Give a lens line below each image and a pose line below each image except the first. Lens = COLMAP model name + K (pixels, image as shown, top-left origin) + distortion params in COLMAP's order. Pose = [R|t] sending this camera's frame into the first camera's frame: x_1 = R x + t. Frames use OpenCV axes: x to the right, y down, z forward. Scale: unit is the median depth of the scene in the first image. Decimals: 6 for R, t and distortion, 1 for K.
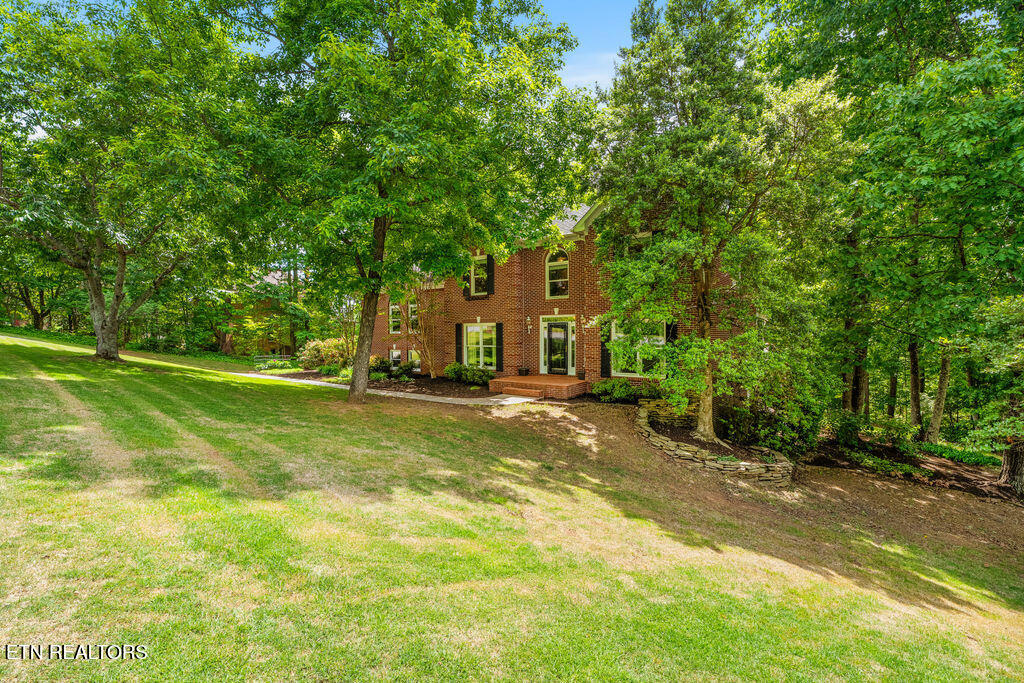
lens RADIAL K [[466.6, 0, 511.9], [0, 466.6, 336.7], [0, 0, 1]] dist [0.002464, 0.000236]
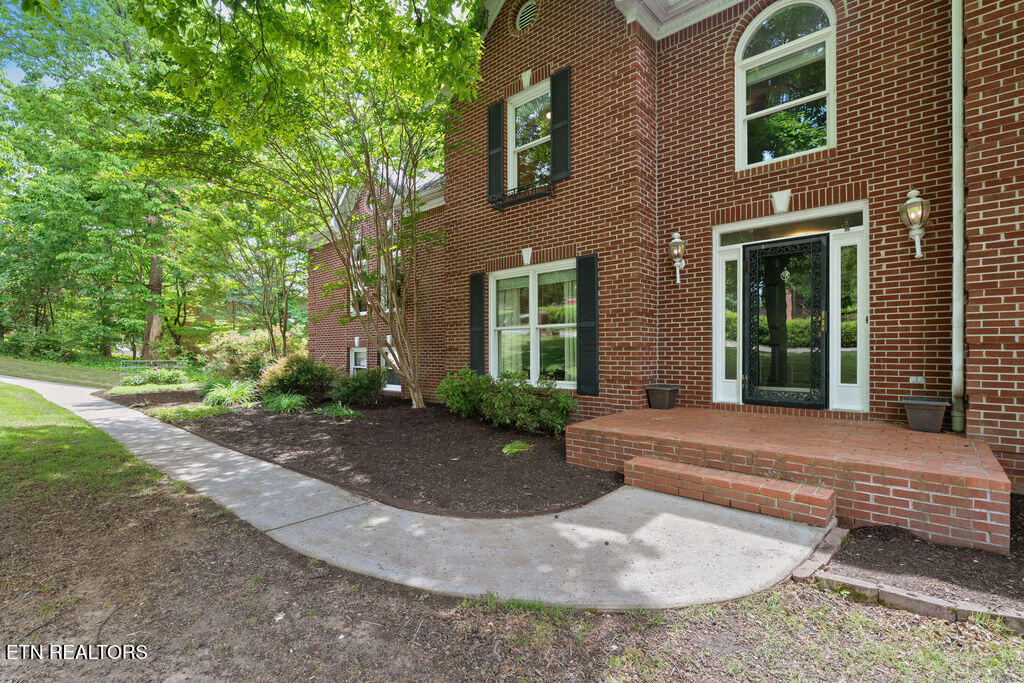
lens RADIAL K [[466.6, 0, 511.4], [0, 466.6, 347.8], [0, 0, 1]] dist [0.002464, 0.000236]
pose [[0.995204, -0.000222, -0.097819, -0.049711], [-0.001269, 0.999884, -0.015174, 0.045271], [0.097811, 0.015226, 0.995088, 0.656830]]
